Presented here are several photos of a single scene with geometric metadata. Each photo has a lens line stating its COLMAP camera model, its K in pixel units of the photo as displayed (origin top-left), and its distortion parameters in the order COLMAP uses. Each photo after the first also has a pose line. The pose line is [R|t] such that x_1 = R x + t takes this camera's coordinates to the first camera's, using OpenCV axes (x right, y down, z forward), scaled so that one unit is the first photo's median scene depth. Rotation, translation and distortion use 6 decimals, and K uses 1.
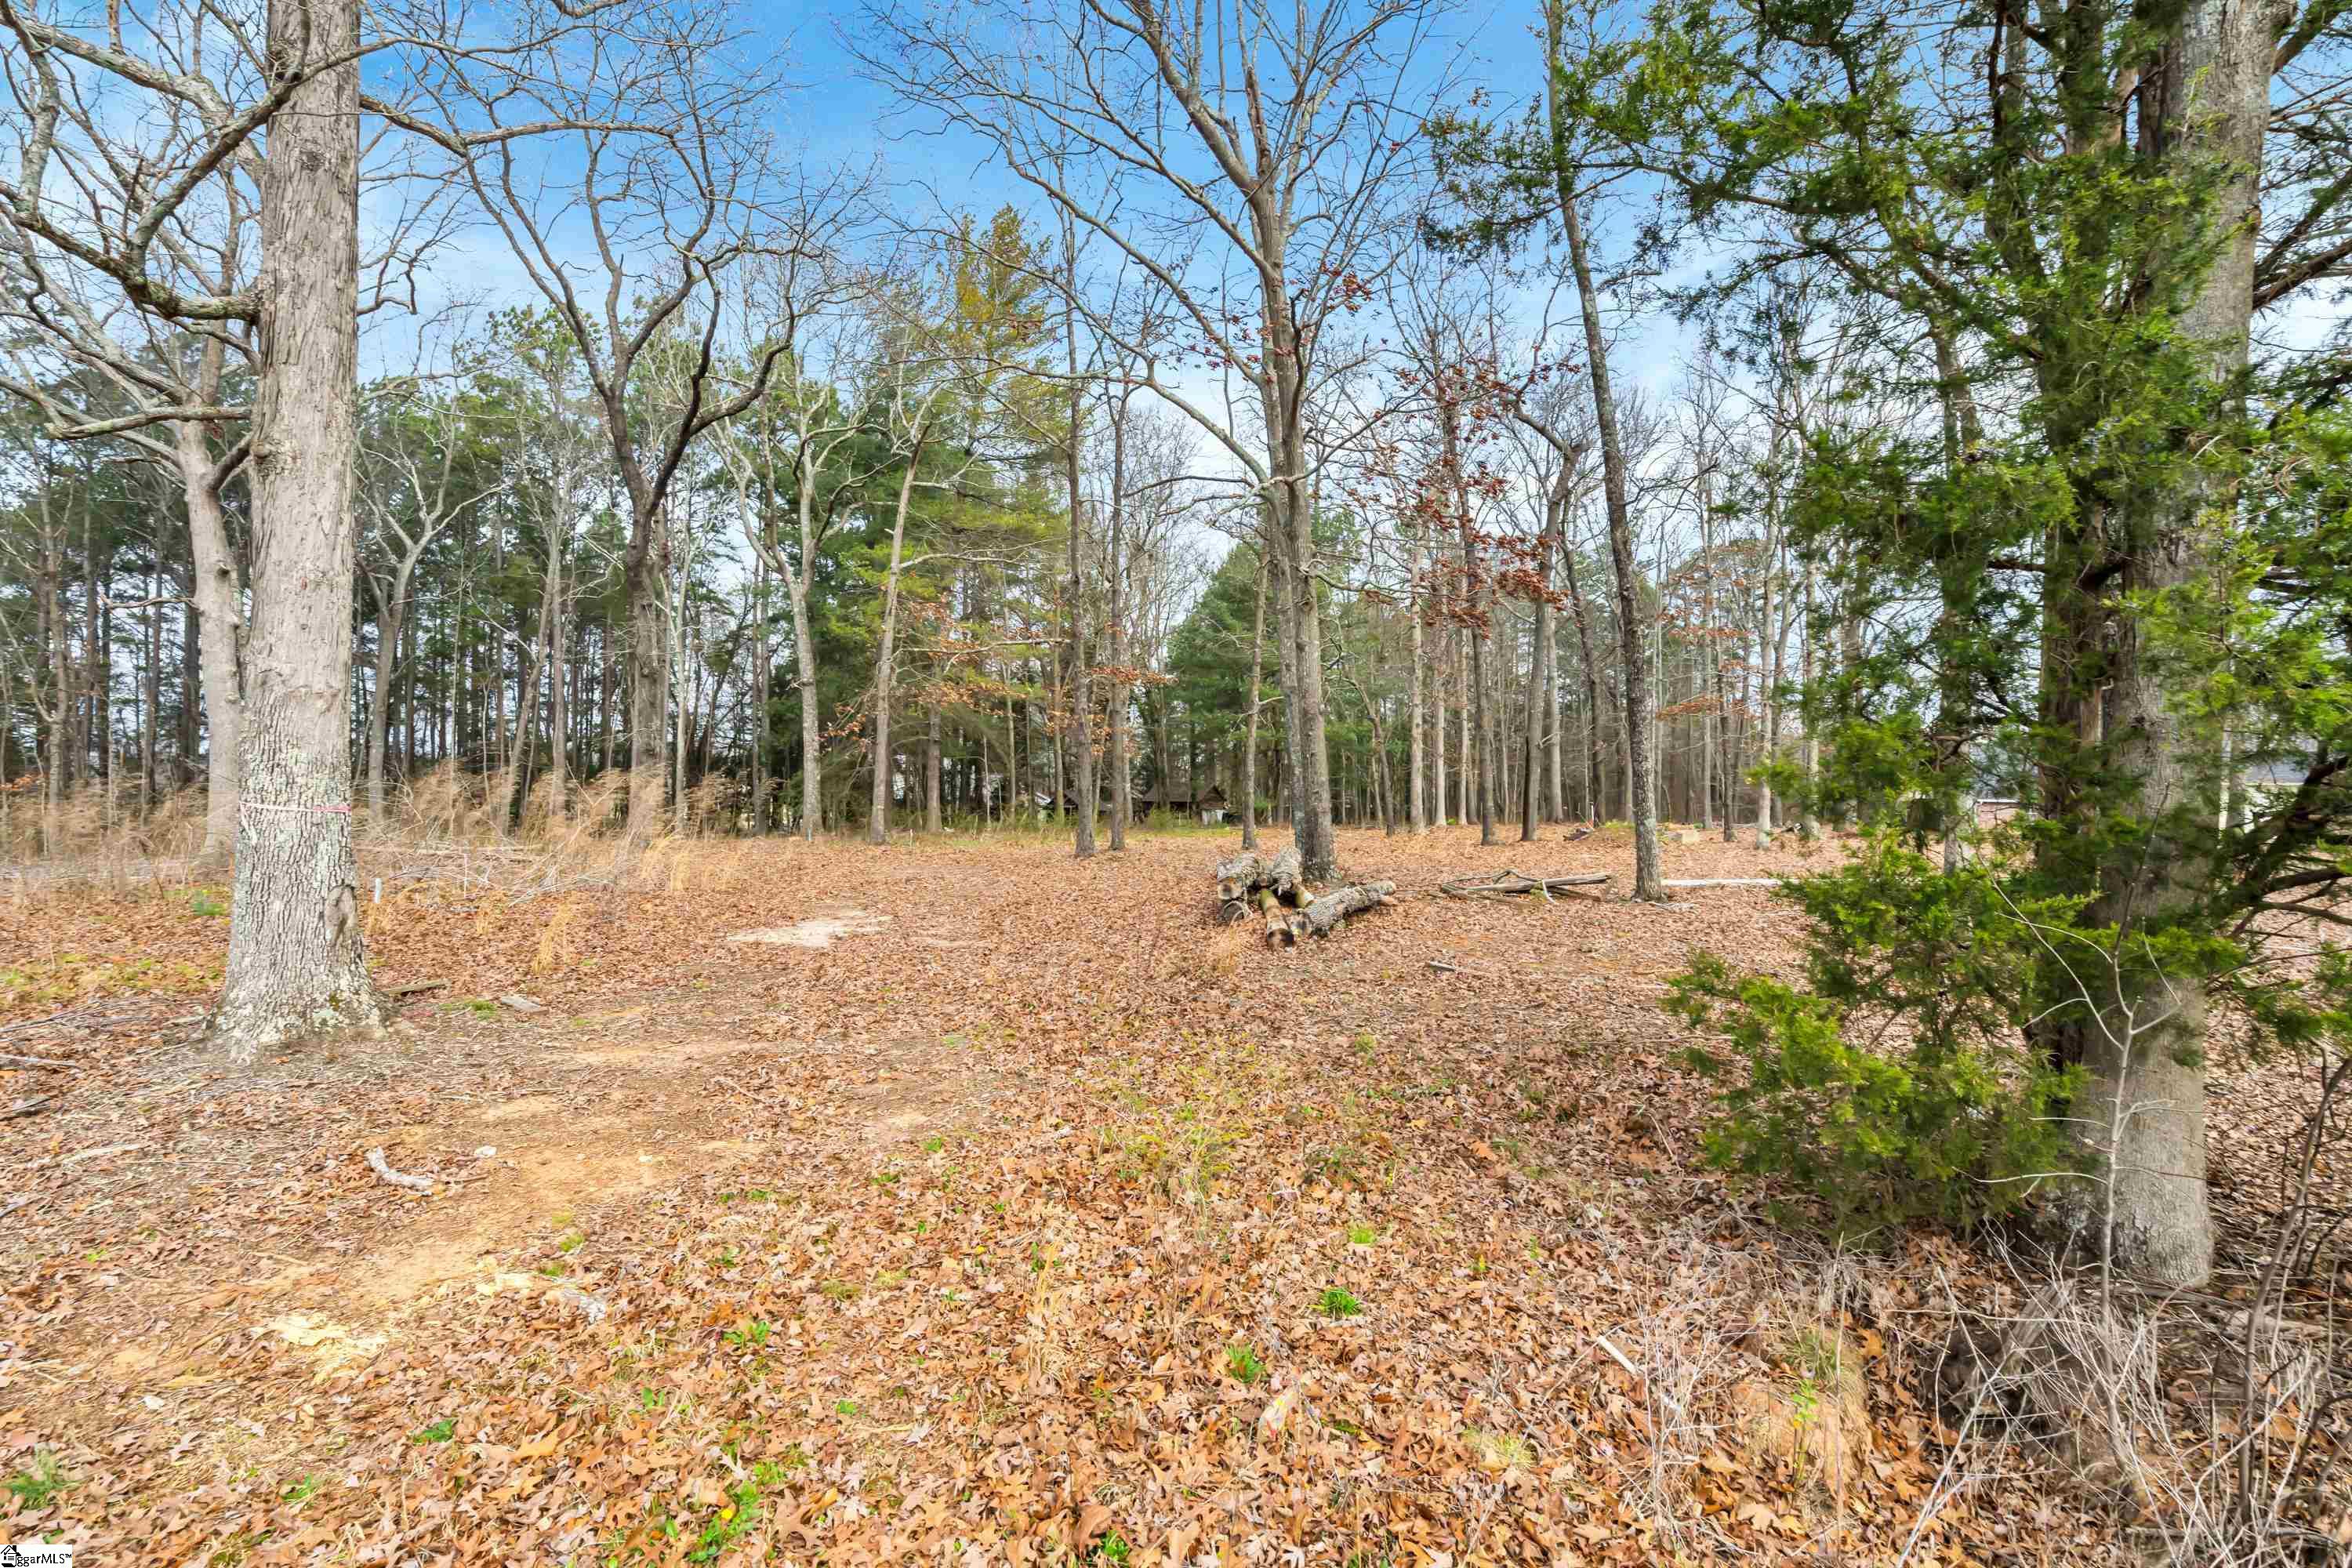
lens RADIAL K [[1146.3, 0, 1176.0], [0, 1146.3, 784.0], [0, 0, 1]] dist [0.012088, 0.000028]
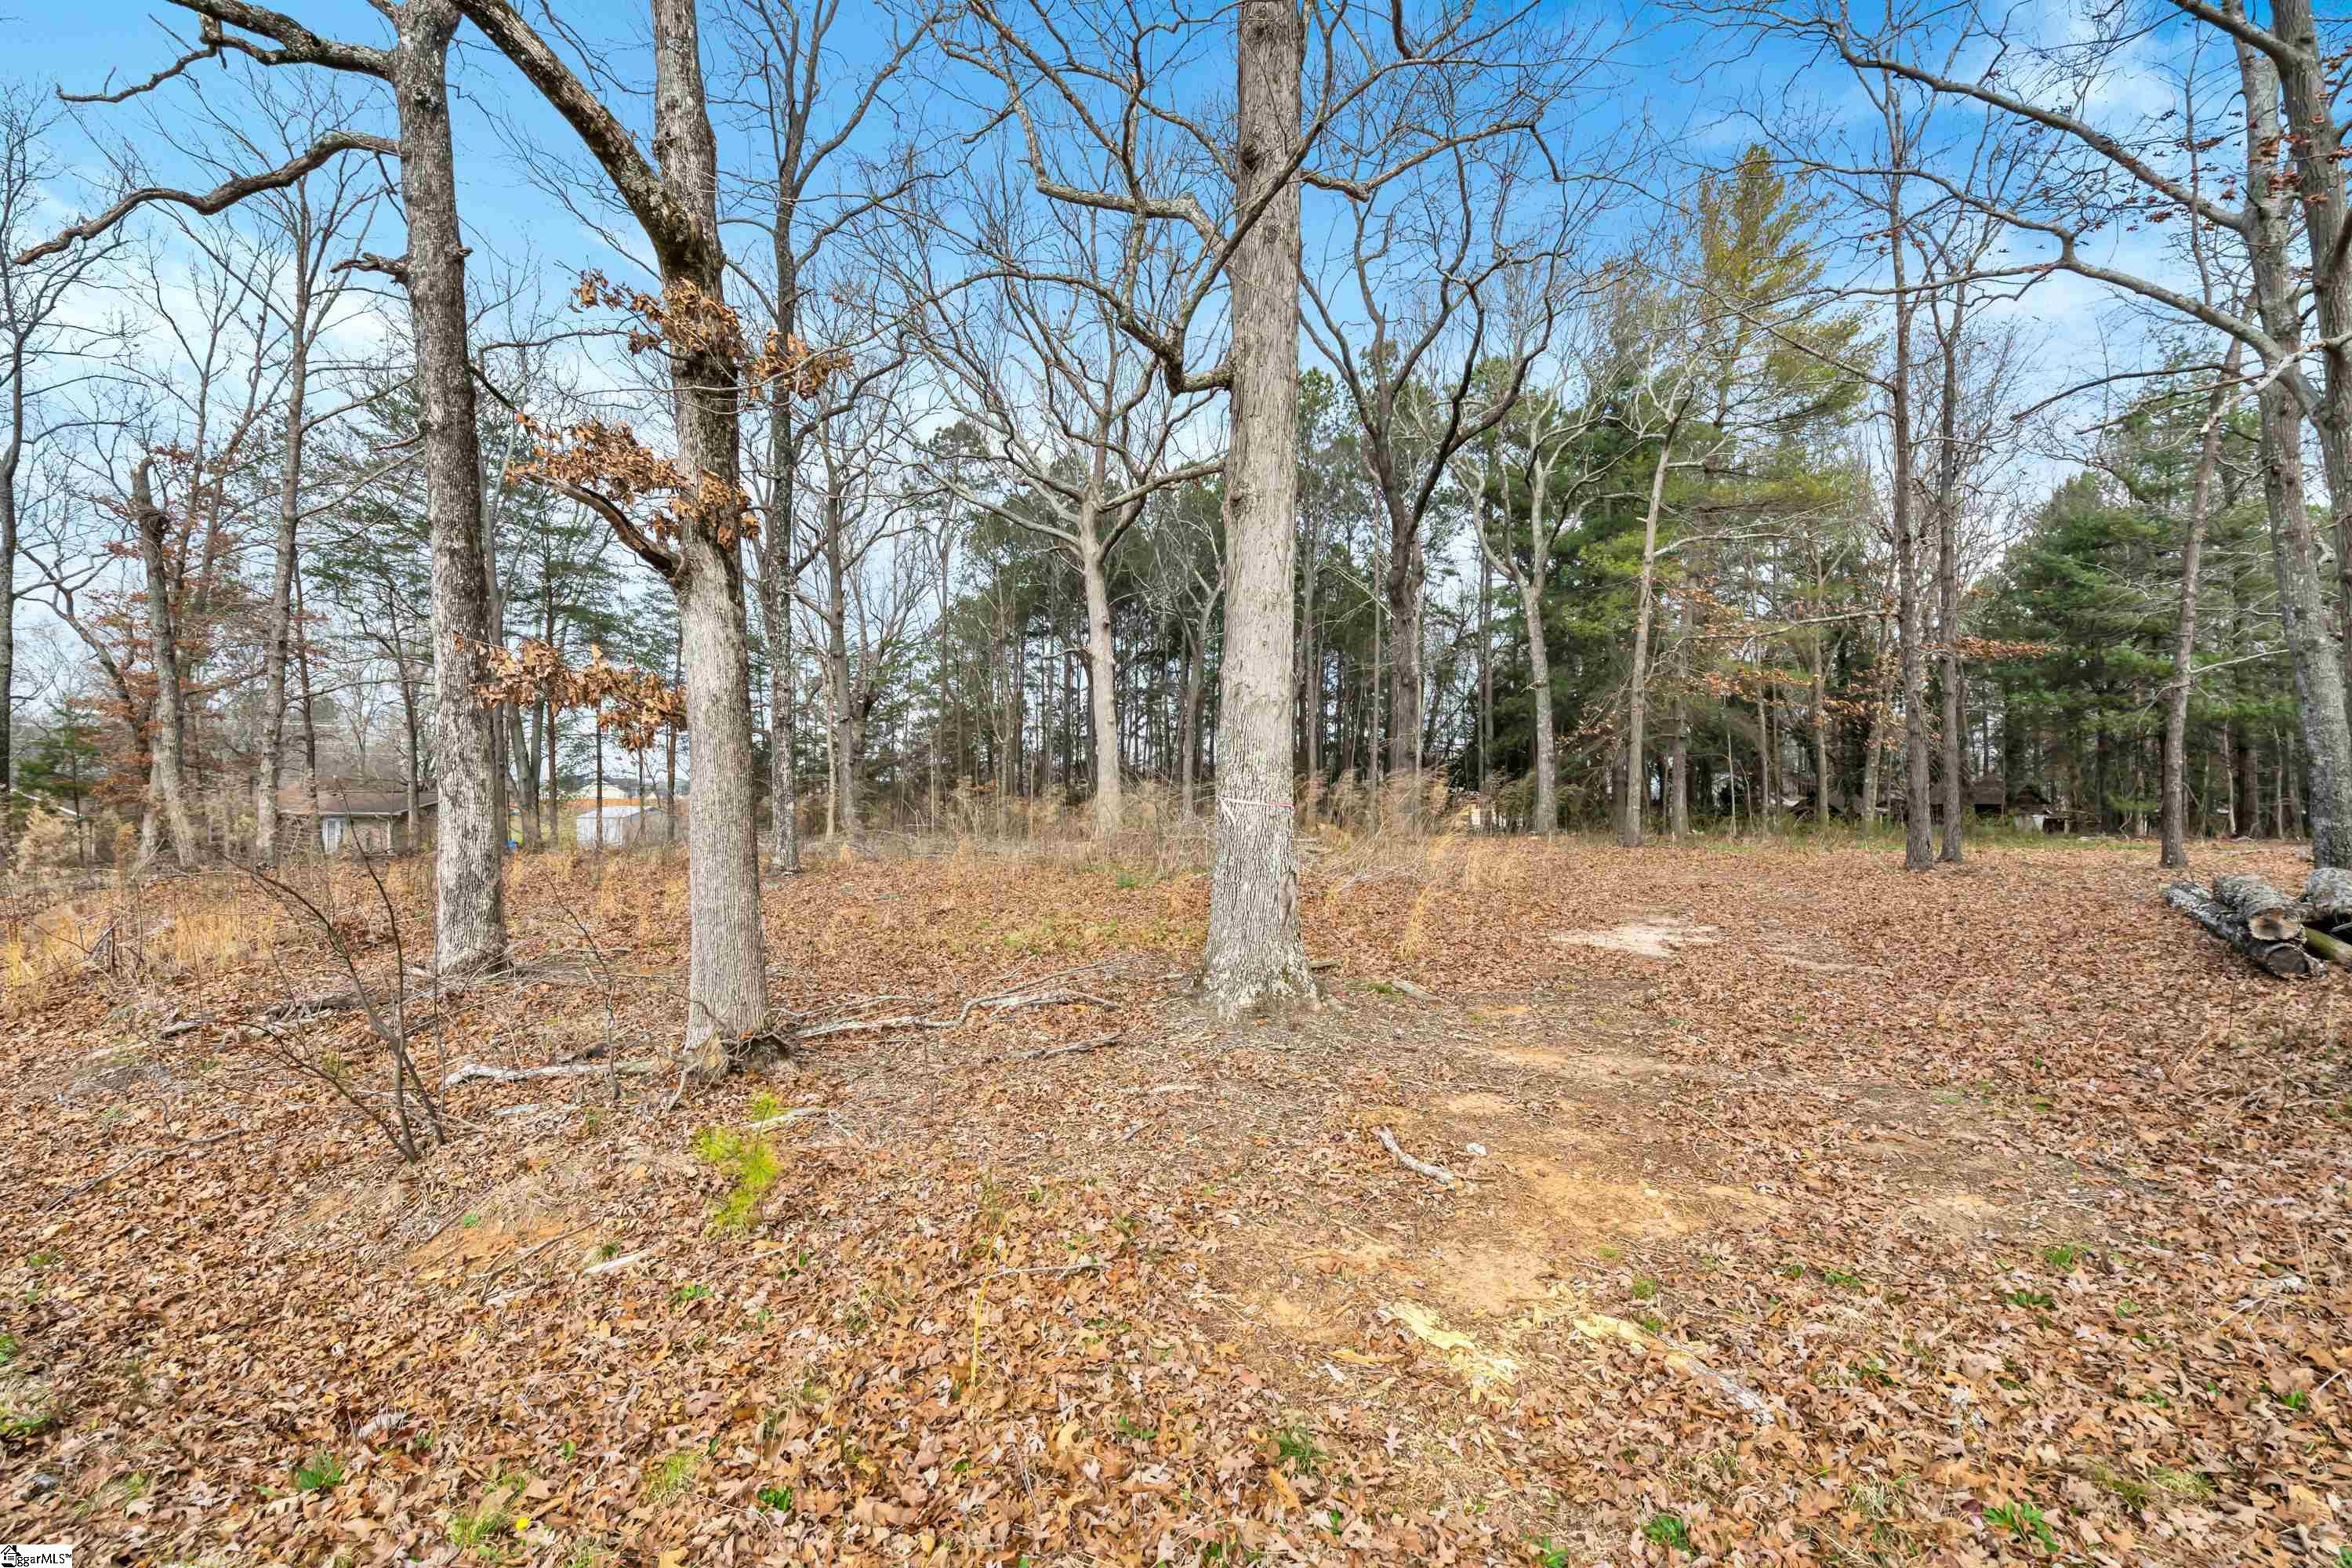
lens RADIAL K [[1146.3, 0, 1176.0], [0, 1146.3, 784.0], [0, 0, 1]] dist [0.012088, 0.000028]
pose [[0.803859, -0.003252, -0.594810, -0.203874], [0.003392, 0.999994, -0.000884, 0.004256], [0.594810, -0.001307, 0.803866, 0.048709]]
